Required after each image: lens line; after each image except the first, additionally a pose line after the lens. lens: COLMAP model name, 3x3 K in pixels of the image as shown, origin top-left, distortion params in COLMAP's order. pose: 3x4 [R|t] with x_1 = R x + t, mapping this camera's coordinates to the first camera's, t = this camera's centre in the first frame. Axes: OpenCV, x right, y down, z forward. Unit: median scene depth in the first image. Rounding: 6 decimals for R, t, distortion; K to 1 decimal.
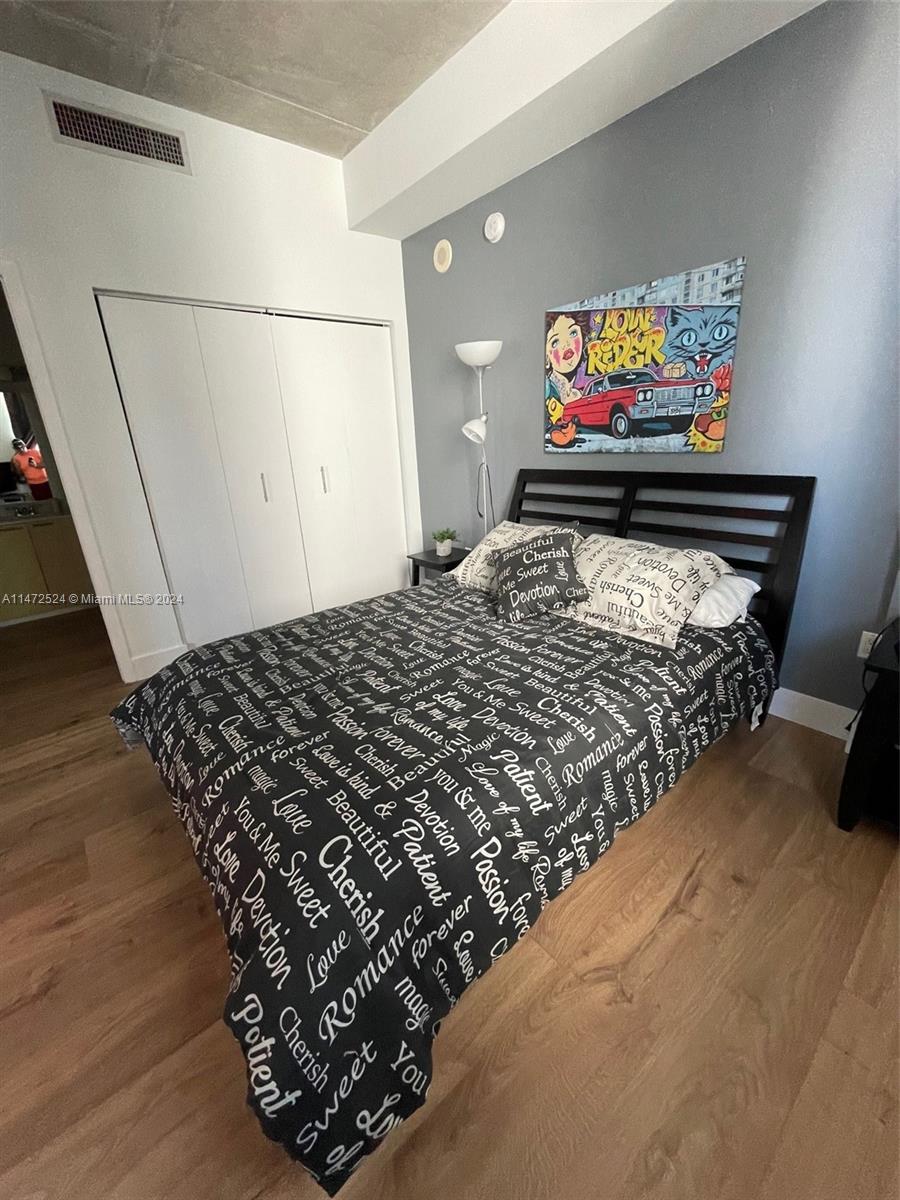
lens RADIAL K [[488.8, 0, 451.3], [0, 488.8, 601.1], [0, 0, 1]] dist [-0.002352, -0.000269]
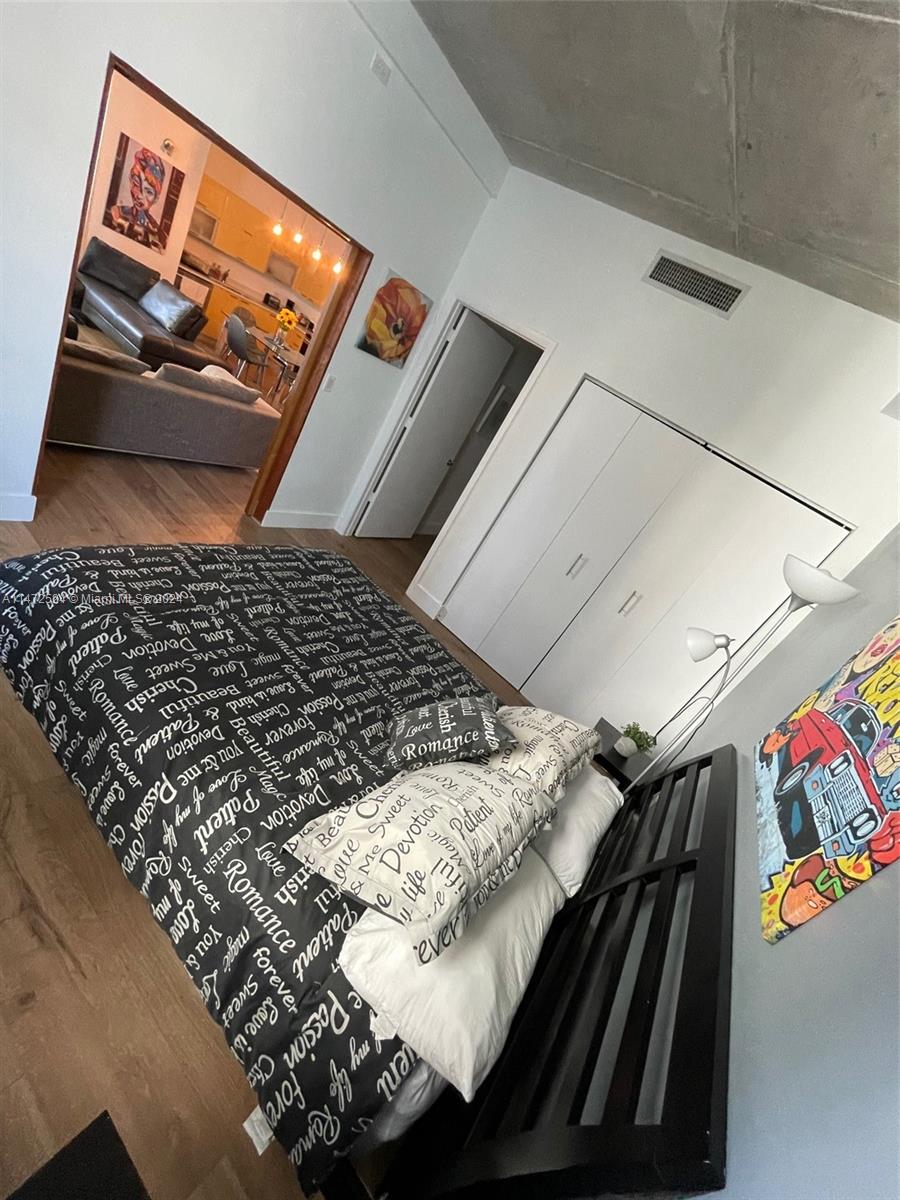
lens RADIAL K [[488.8, 0, 451.3], [0, 488.8, 601.1], [0, 0, 1]] dist [-0.002352, -0.000269]
pose [[0.187285, 0.575107, -0.796352, 0.616540], [-0.748296, 0.608731, 0.263629, -0.360247], [0.636379, 0.546533, 0.544356, 0.406397]]
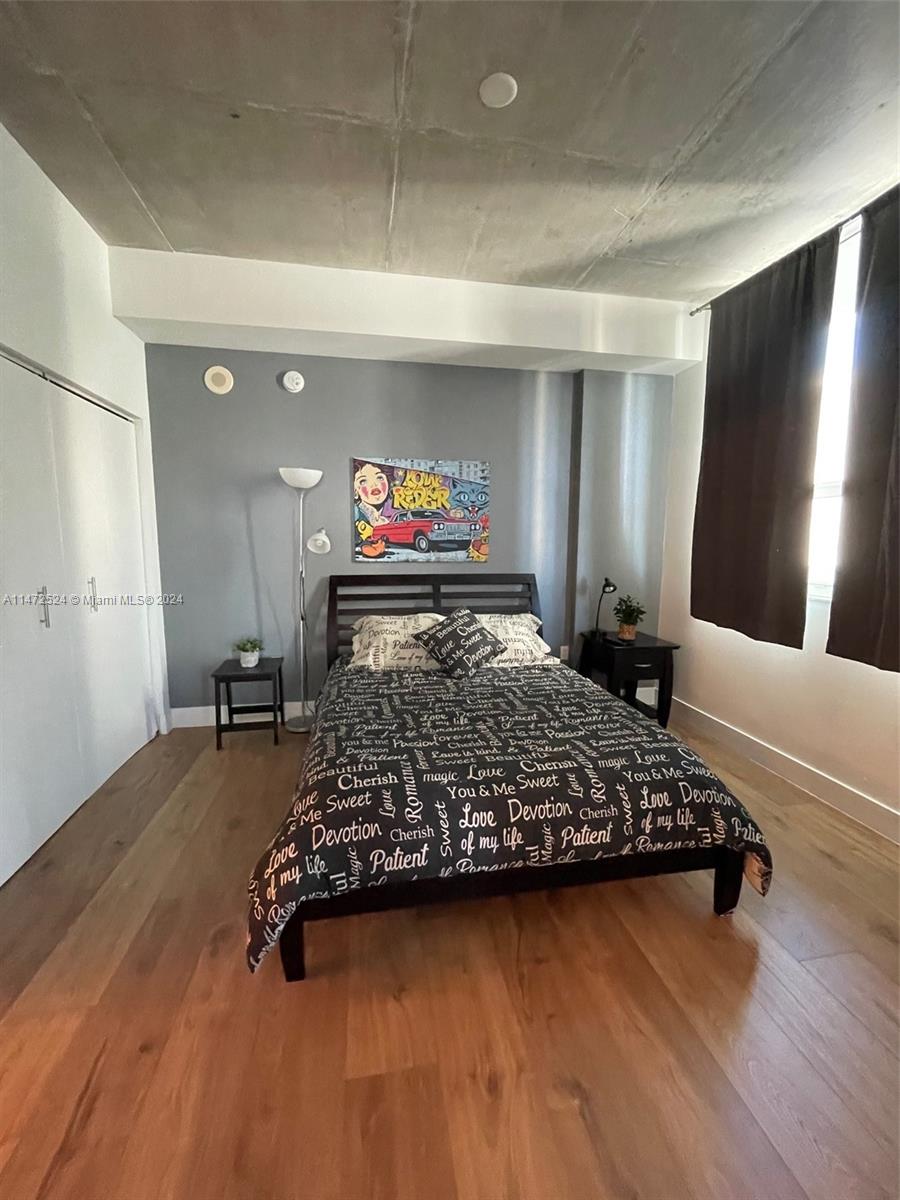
lens RADIAL K [[488.8, 0, 451.3], [0, 488.8, 601.1], [0, 0, 1]] dist [-0.002352, -0.000269]
pose [[0.497314, -0.059157, 0.865552, -0.936866], [0.253745, 0.963965, -0.079910, -0.059852], [-0.829634, 0.259370, 0.494404, 0.265398]]
